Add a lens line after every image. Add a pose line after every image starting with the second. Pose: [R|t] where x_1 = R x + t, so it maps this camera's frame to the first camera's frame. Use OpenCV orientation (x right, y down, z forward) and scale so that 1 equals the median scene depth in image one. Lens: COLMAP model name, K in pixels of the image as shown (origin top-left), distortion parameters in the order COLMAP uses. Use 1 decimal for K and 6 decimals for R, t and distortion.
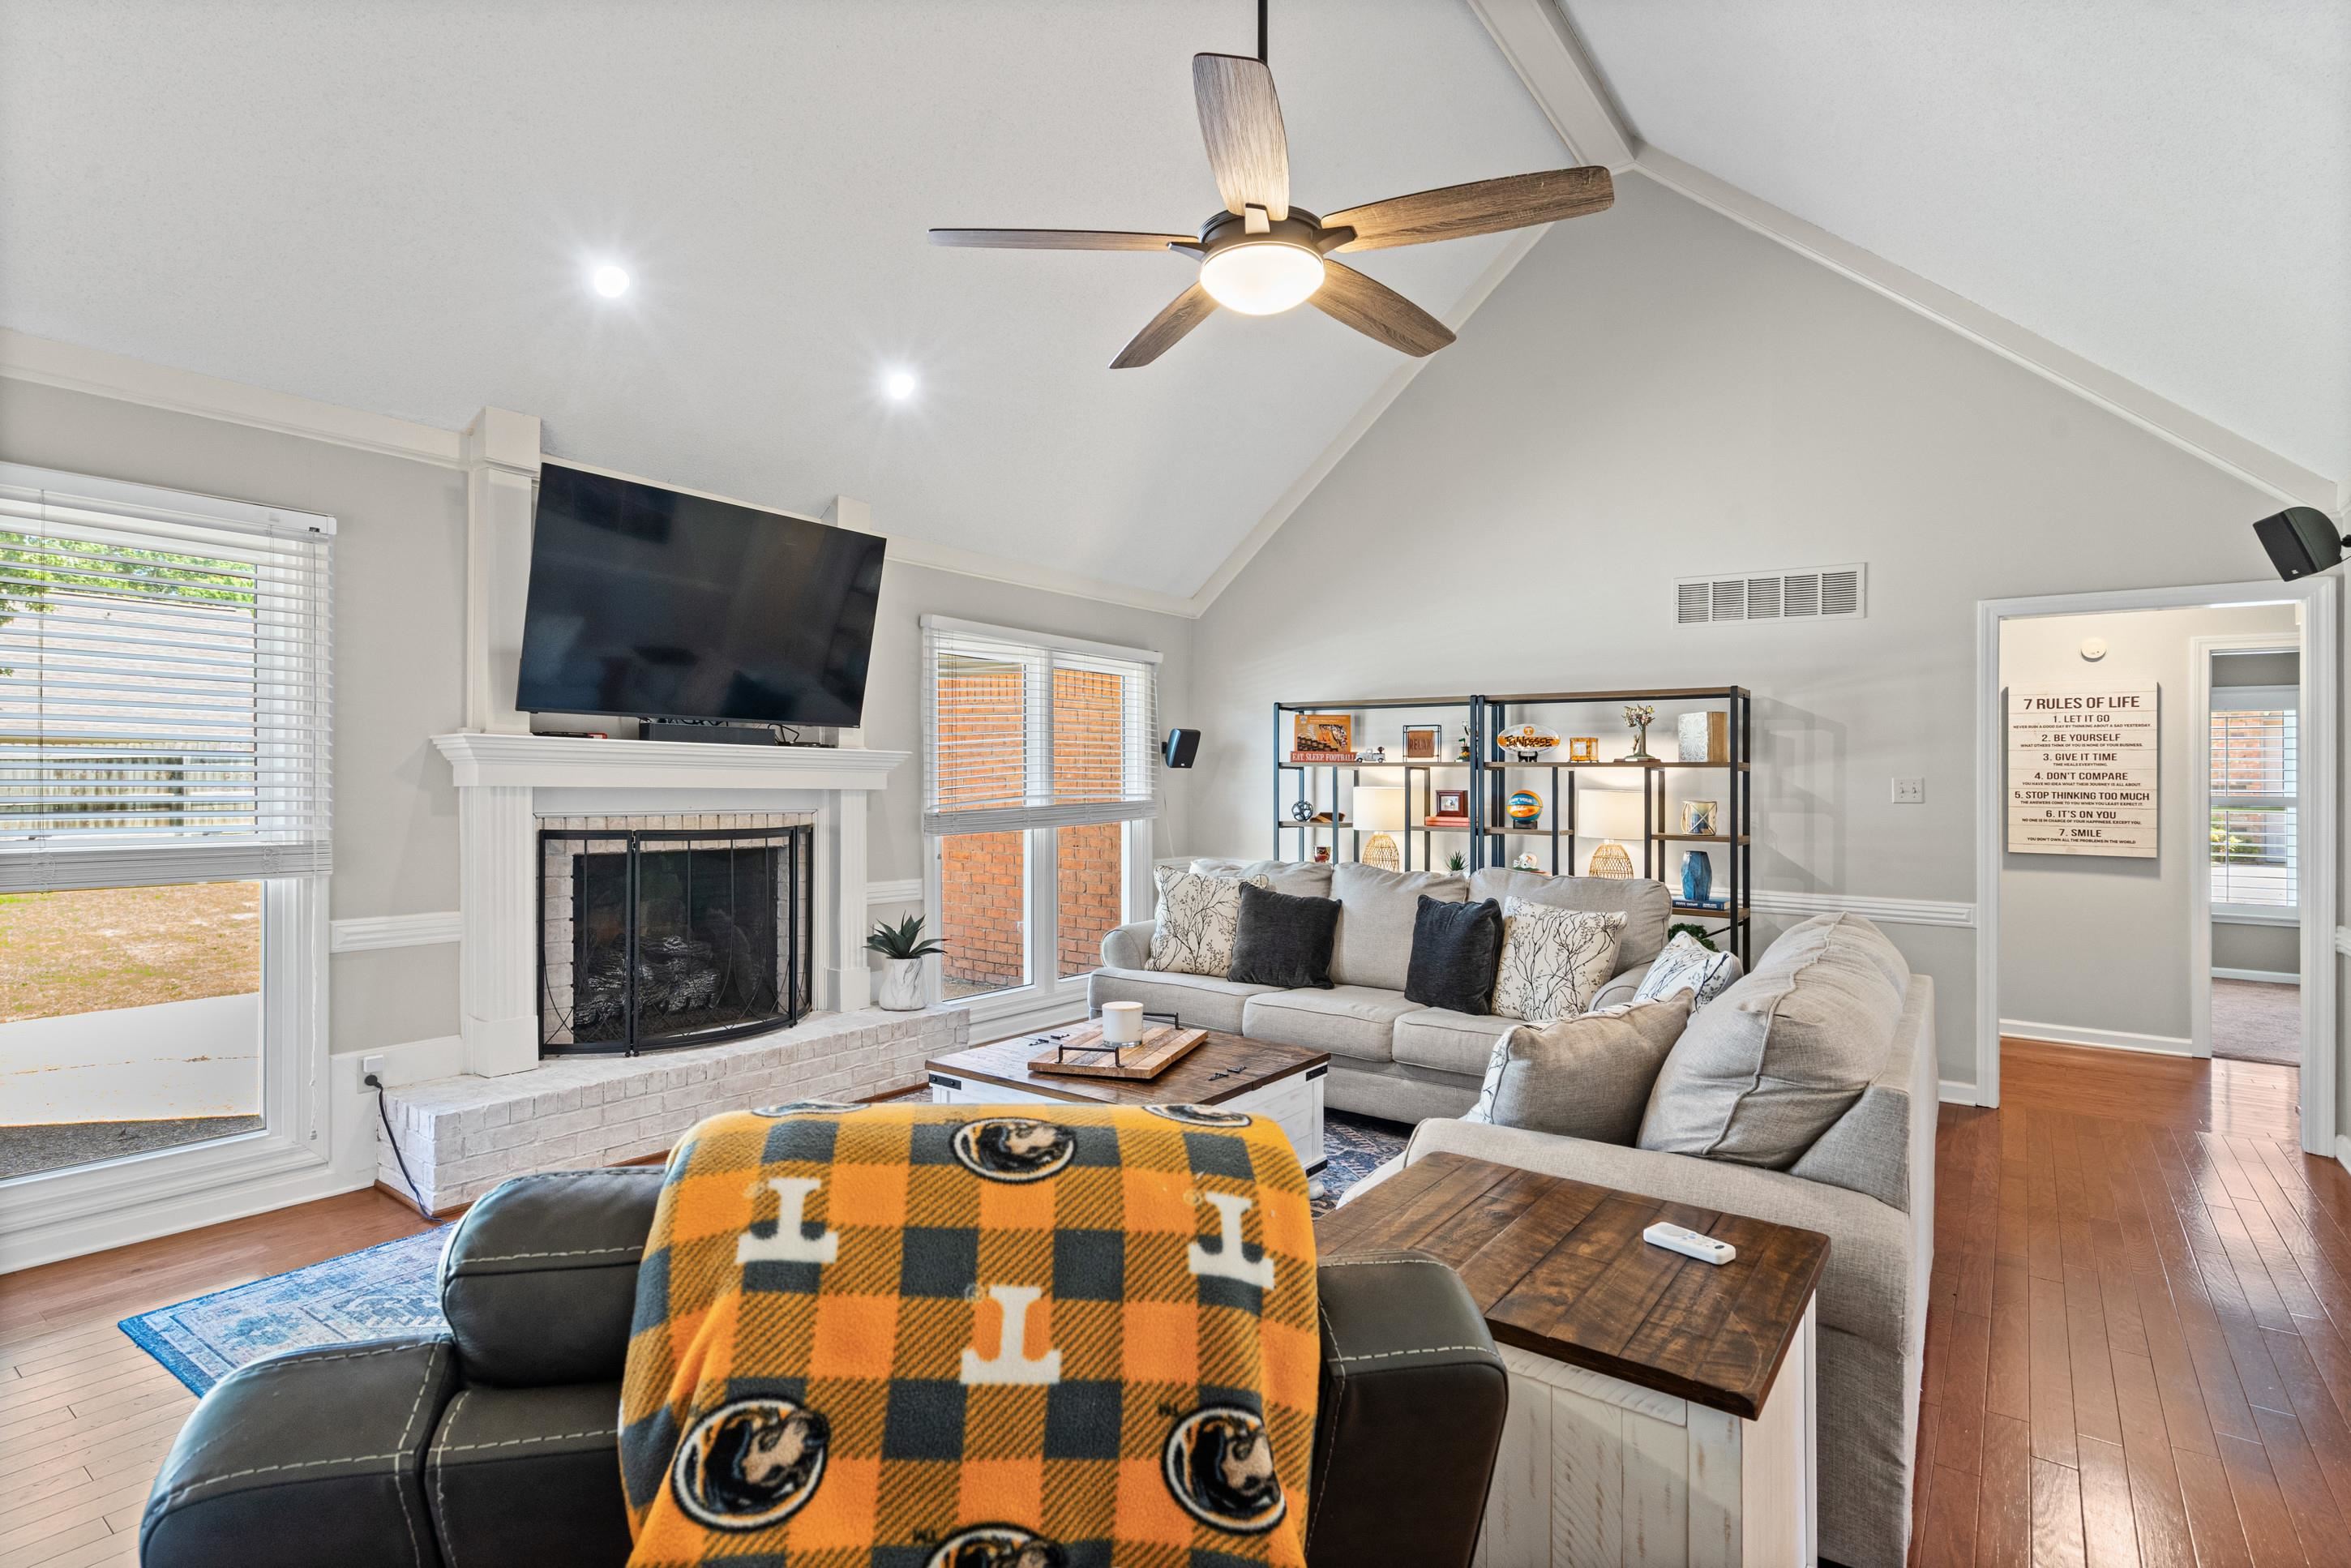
lens RADIAL K [[1176.6, 0, 1167.8], [0, 1176.6, 782.0], [0, 0, 1]] dist [0.006054, 0.000496]
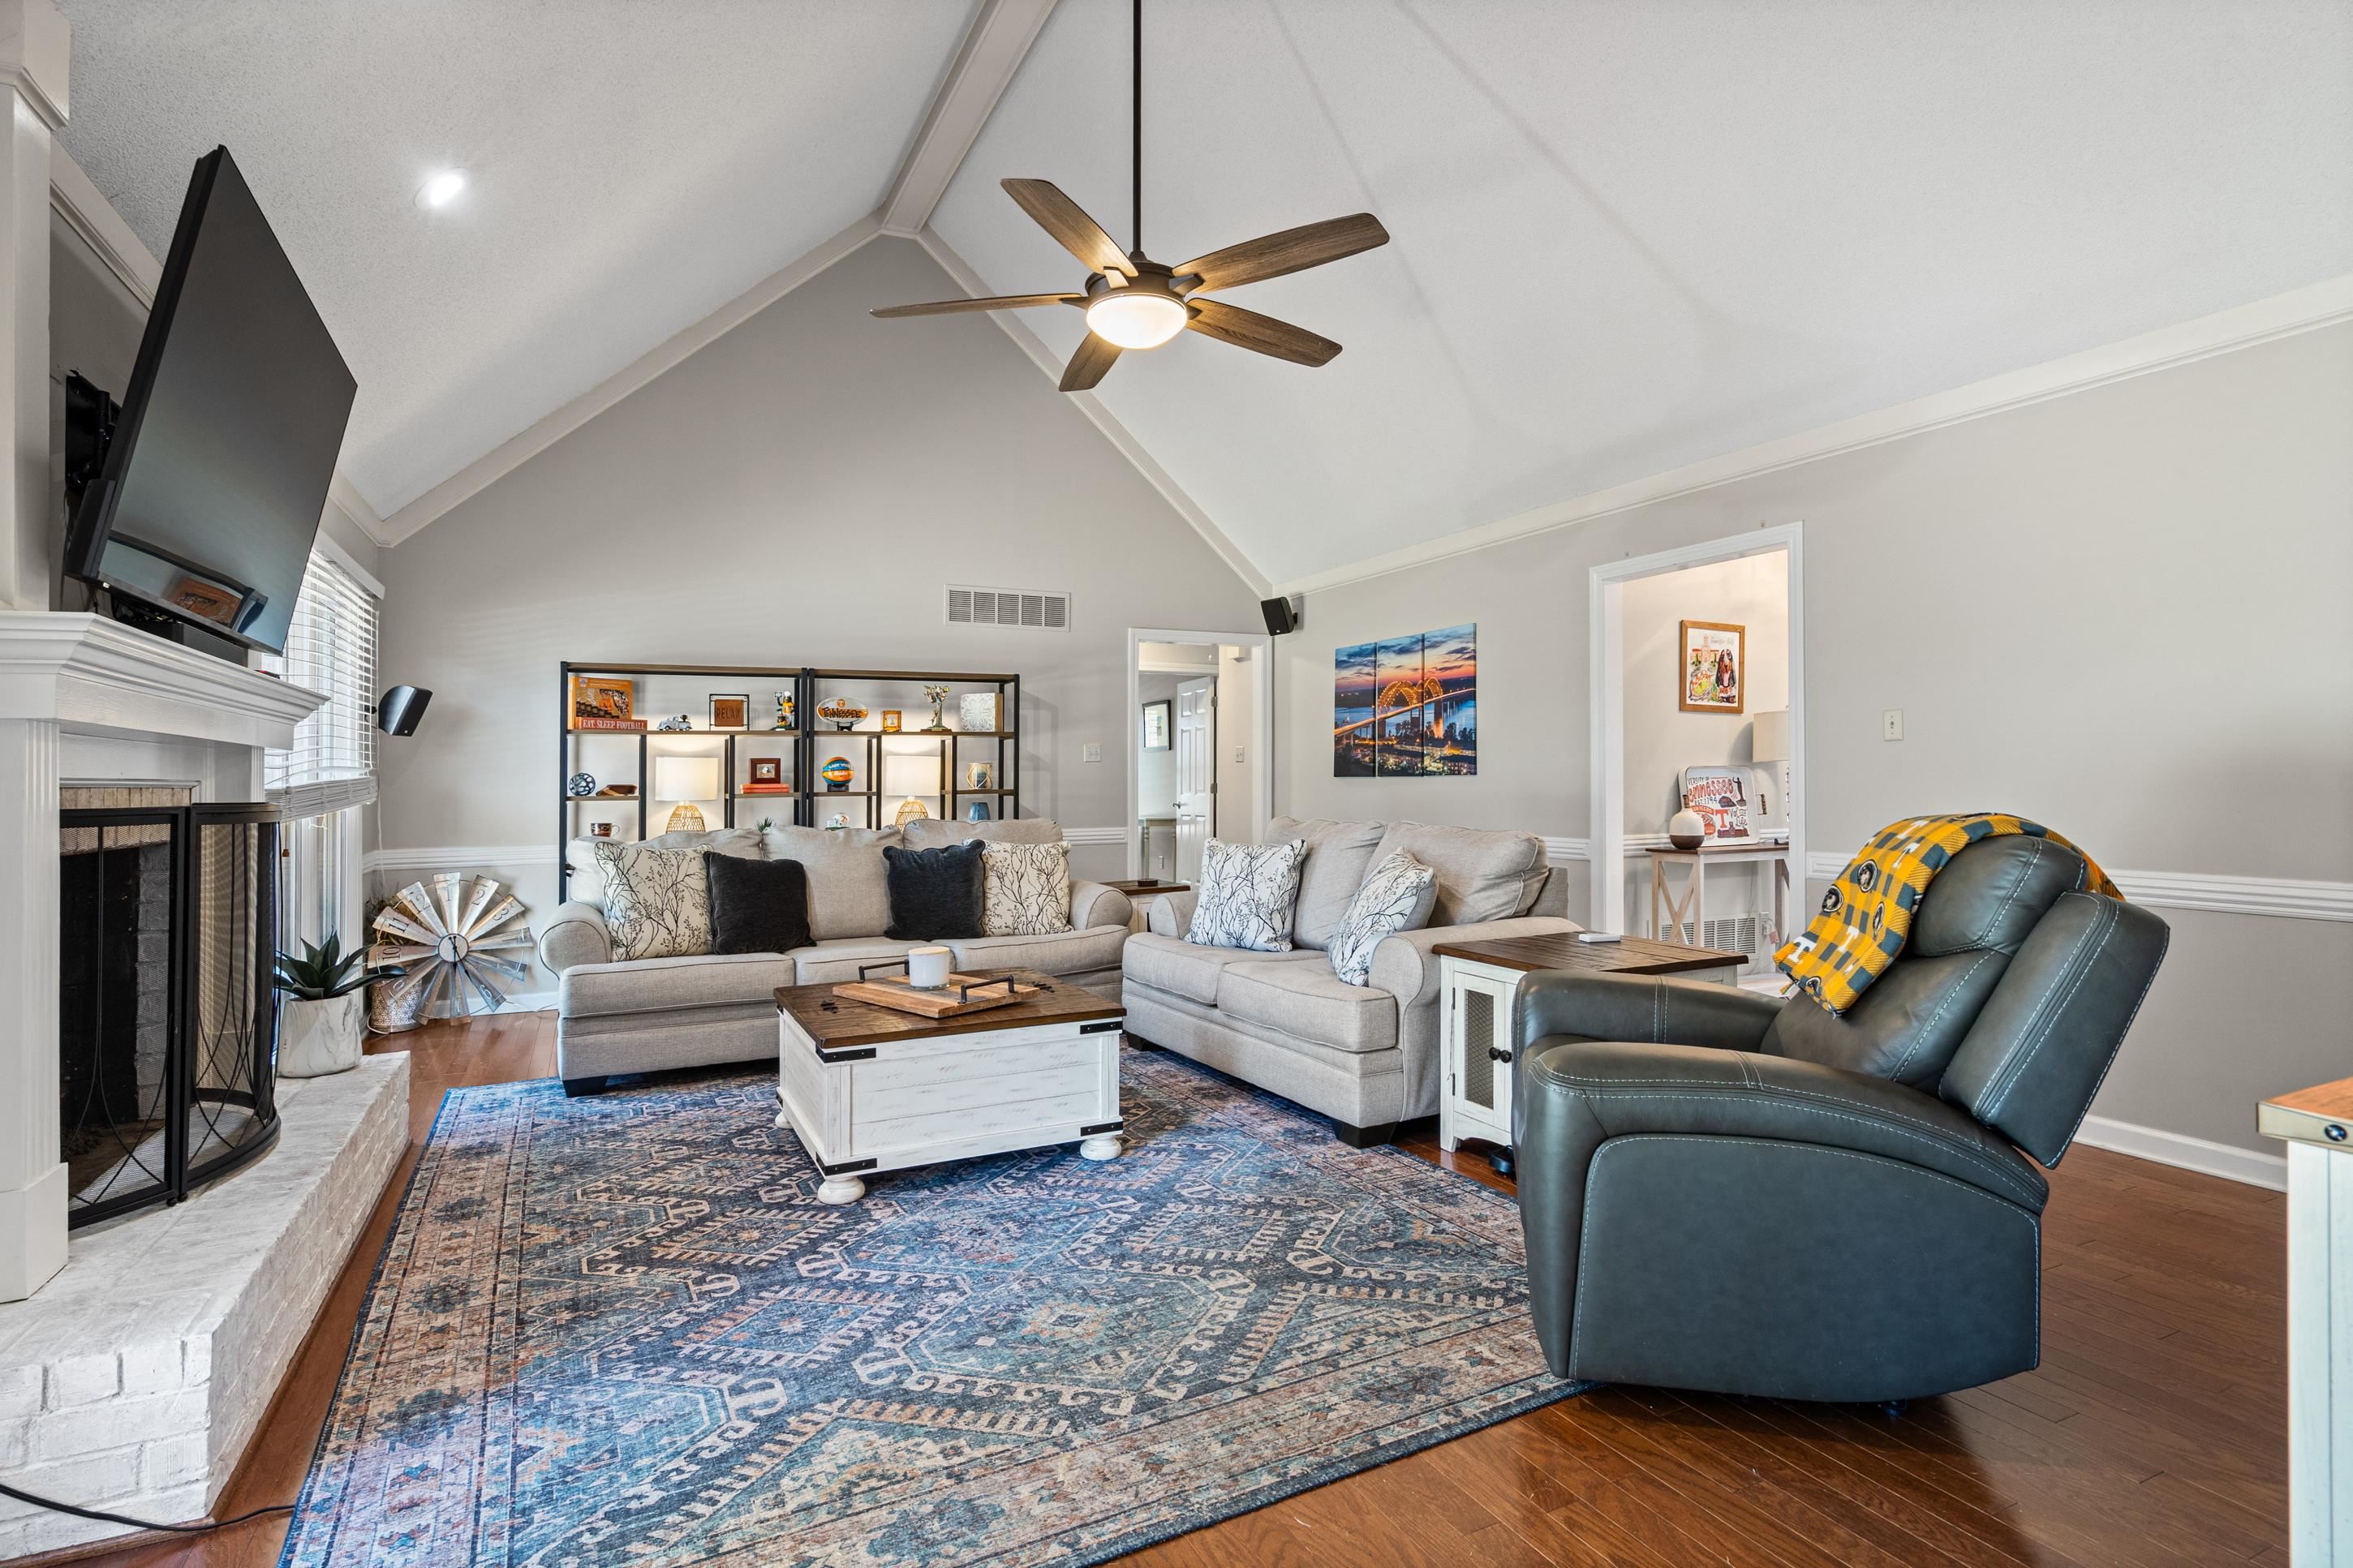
lens RADIAL K [[1177.4, 0, 1162.5], [0, 1177.4, 772.9], [0, 0, 1]] dist [0.006054, 0.000496]
pose [[0.465028, -0.014101, 0.885184, -0.601868], [0.019708, 0.999790, 0.005573, 0.024411], [-0.885076, 0.014854, 0.465209, 0.241753]]
